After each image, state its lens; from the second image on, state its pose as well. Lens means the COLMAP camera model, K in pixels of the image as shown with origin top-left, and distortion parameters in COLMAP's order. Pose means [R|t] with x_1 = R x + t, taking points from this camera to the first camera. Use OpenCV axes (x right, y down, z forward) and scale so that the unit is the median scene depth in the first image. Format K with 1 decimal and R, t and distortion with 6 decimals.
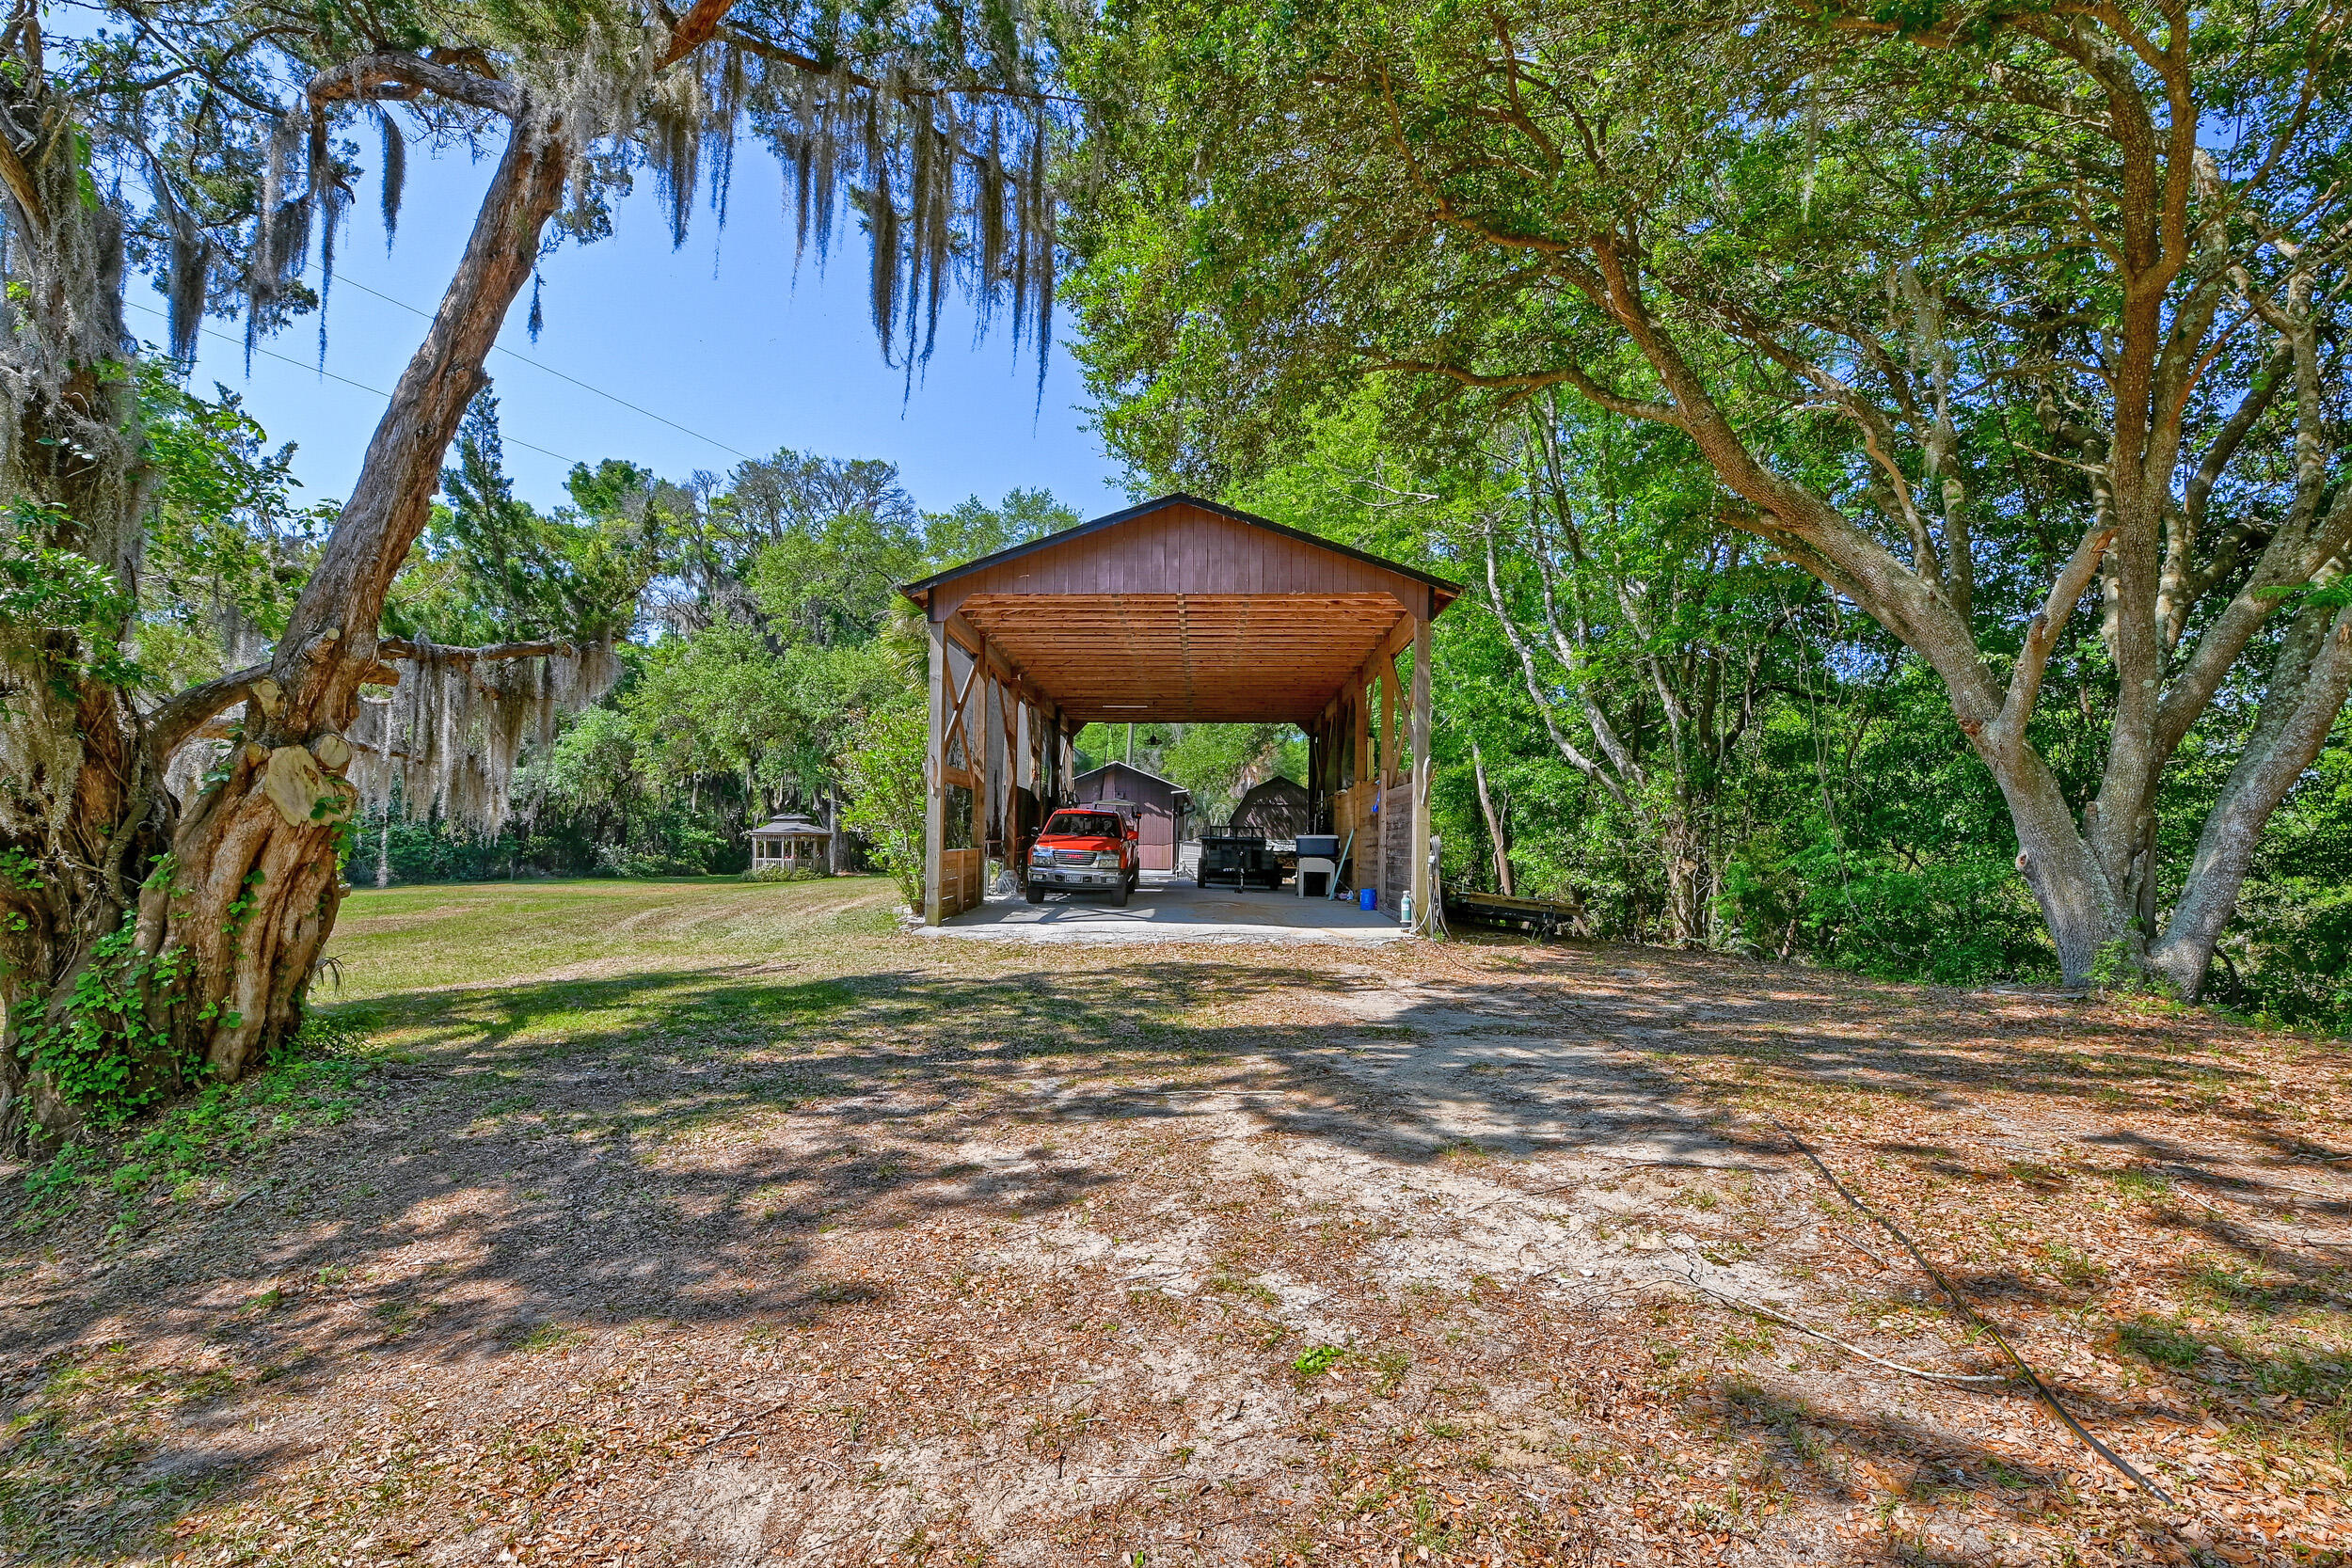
lens RADIAL K [[1493.1, 0, 1160.7], [0, 1493.1, 791.0], [0, 0, 1]] dist [-0.071407, 0.068500]
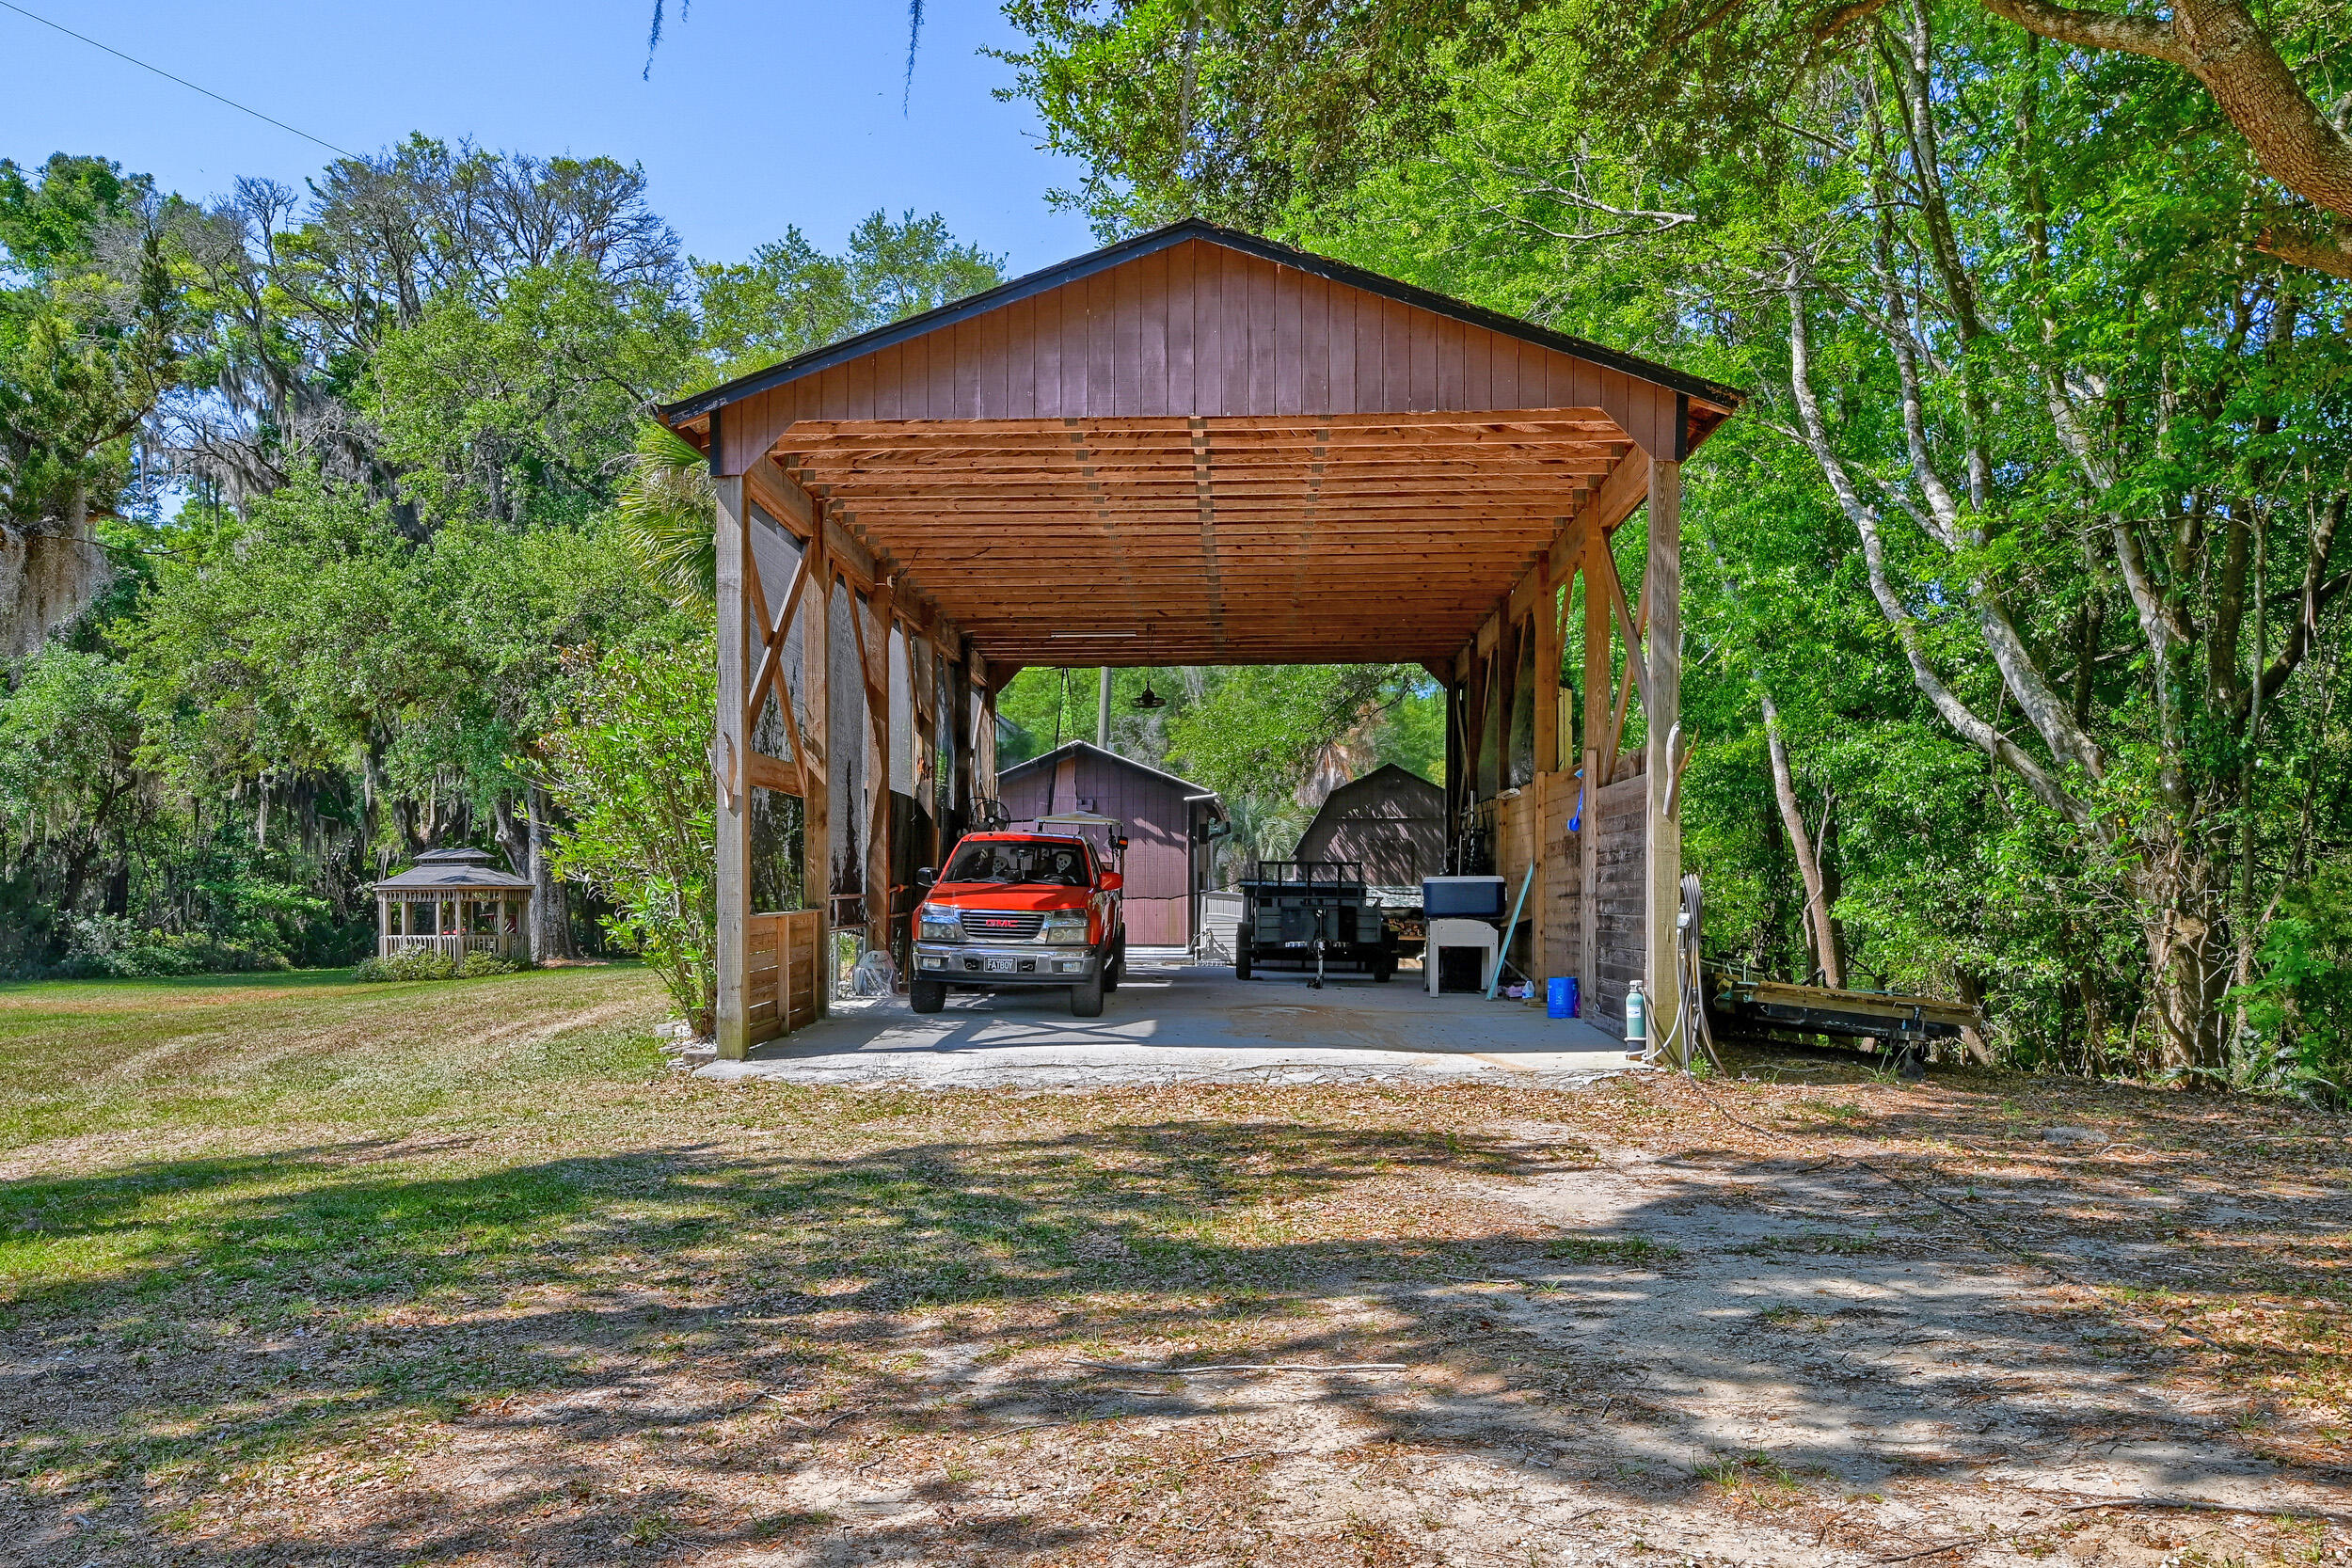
lens RADIAL K [[1493.1, 0, 1160.7], [0, 1493.1, 791.0], [0, 0, 1]] dist [-0.071407, 0.068500]
pose [[0.999913, -0.013039, -0.001730, -0.000145], [0.013037, 0.999914, -0.001648, -0.000865], [0.001751, 0.001626, 0.999997, 0.485630]]
